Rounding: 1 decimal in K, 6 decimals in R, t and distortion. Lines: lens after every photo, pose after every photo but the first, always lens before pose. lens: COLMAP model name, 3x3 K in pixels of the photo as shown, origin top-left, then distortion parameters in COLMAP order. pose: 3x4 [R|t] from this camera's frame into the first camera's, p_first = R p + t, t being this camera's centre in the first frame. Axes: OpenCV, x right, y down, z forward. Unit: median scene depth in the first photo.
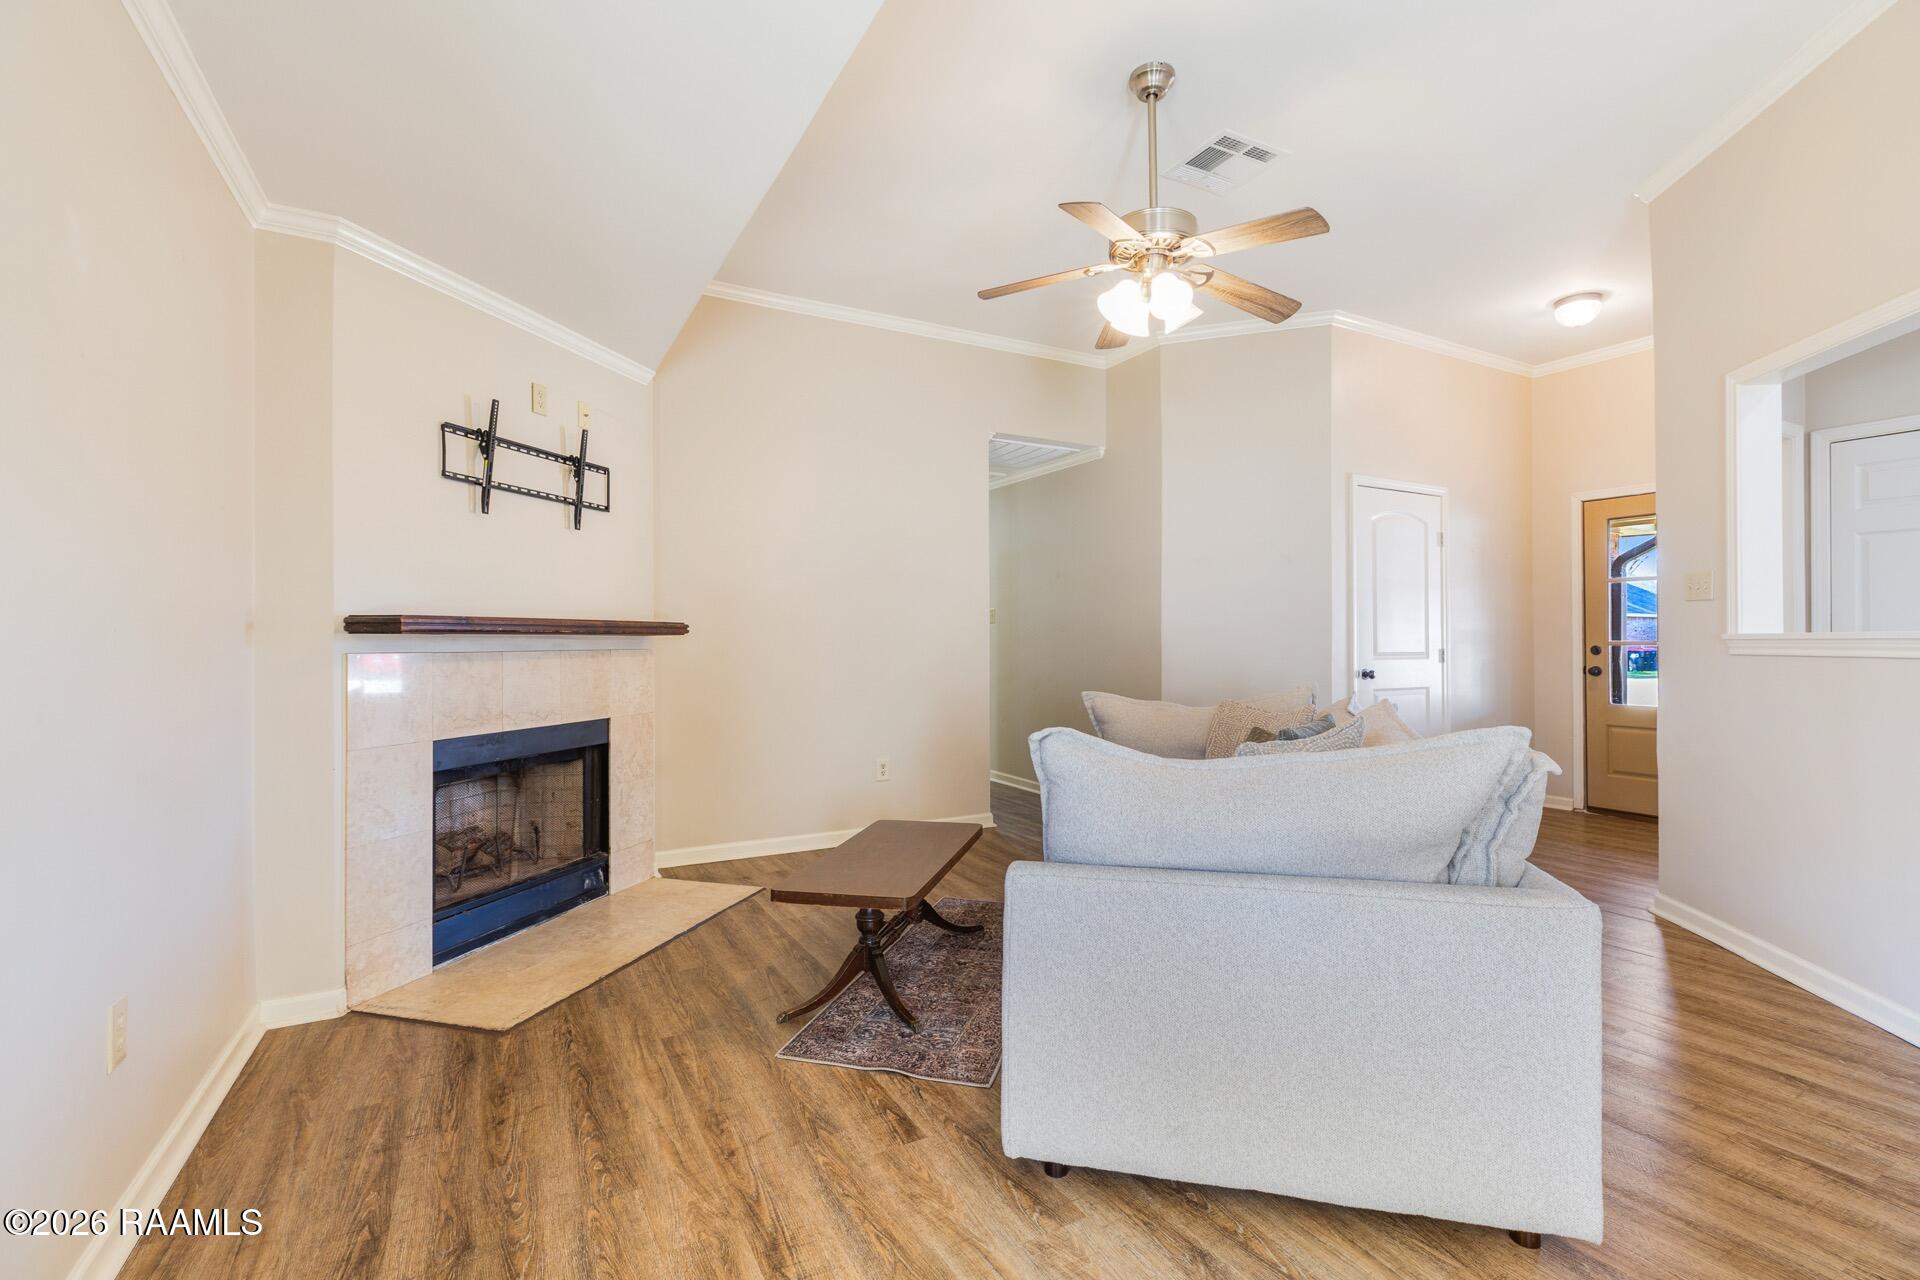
lens RADIAL K [[870.9, 0, 960.0], [0, 870.9, 640.0], [0, 0, 1]] dist [-0.002218, -0.000204]
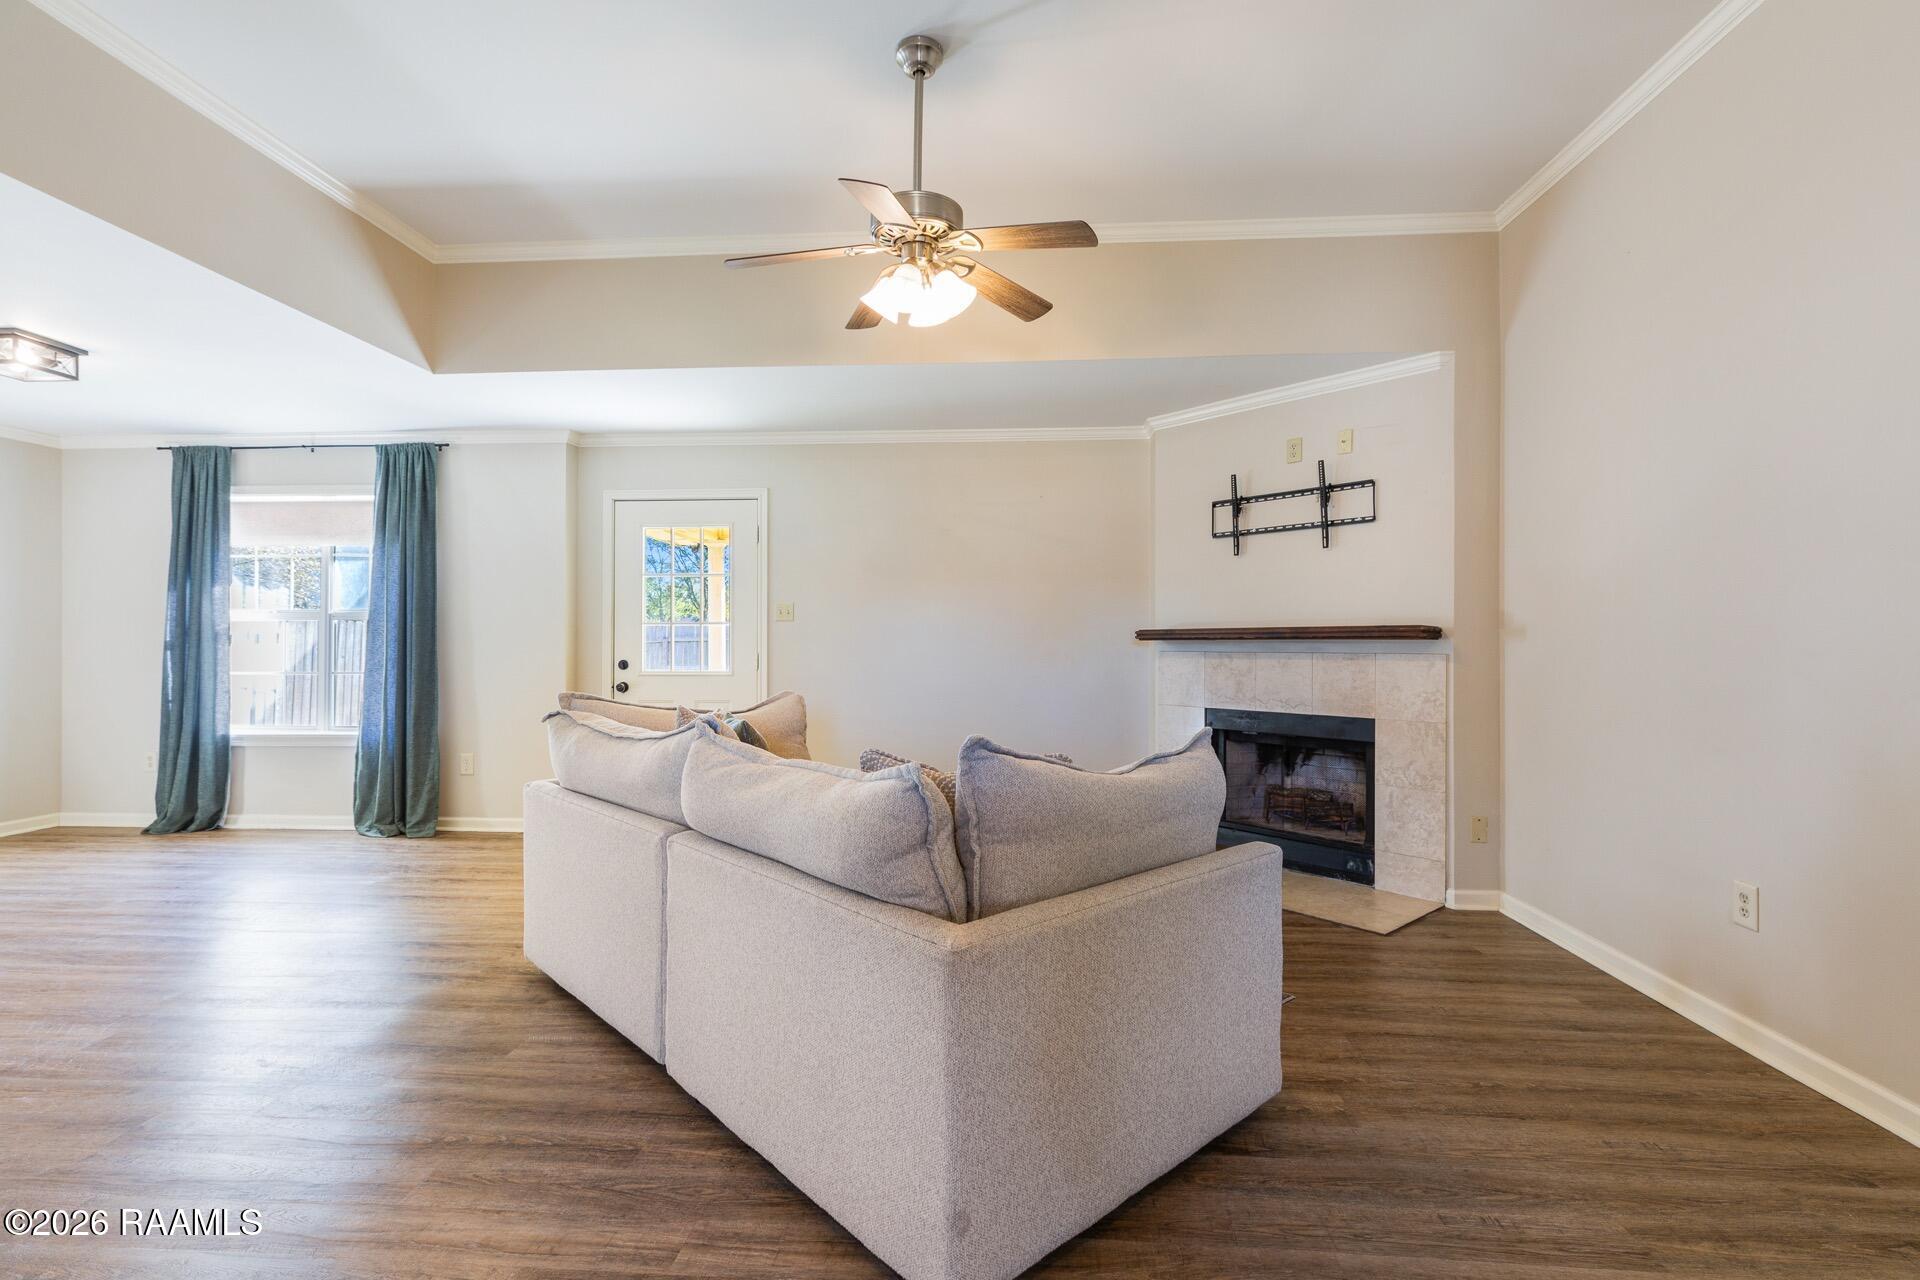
lens RADIAL K [[870.9, 0, 960.0], [0, 870.9, 640.0], [0, 0, 1]] dist [-0.002218, -0.000204]
pose [[-0.542289, 0.001288, -0.840191, 0.789637], [0.002597, 0.999997, -0.000143, -0.006339], [0.840188, -0.002259, -0.542291, 1.222636]]
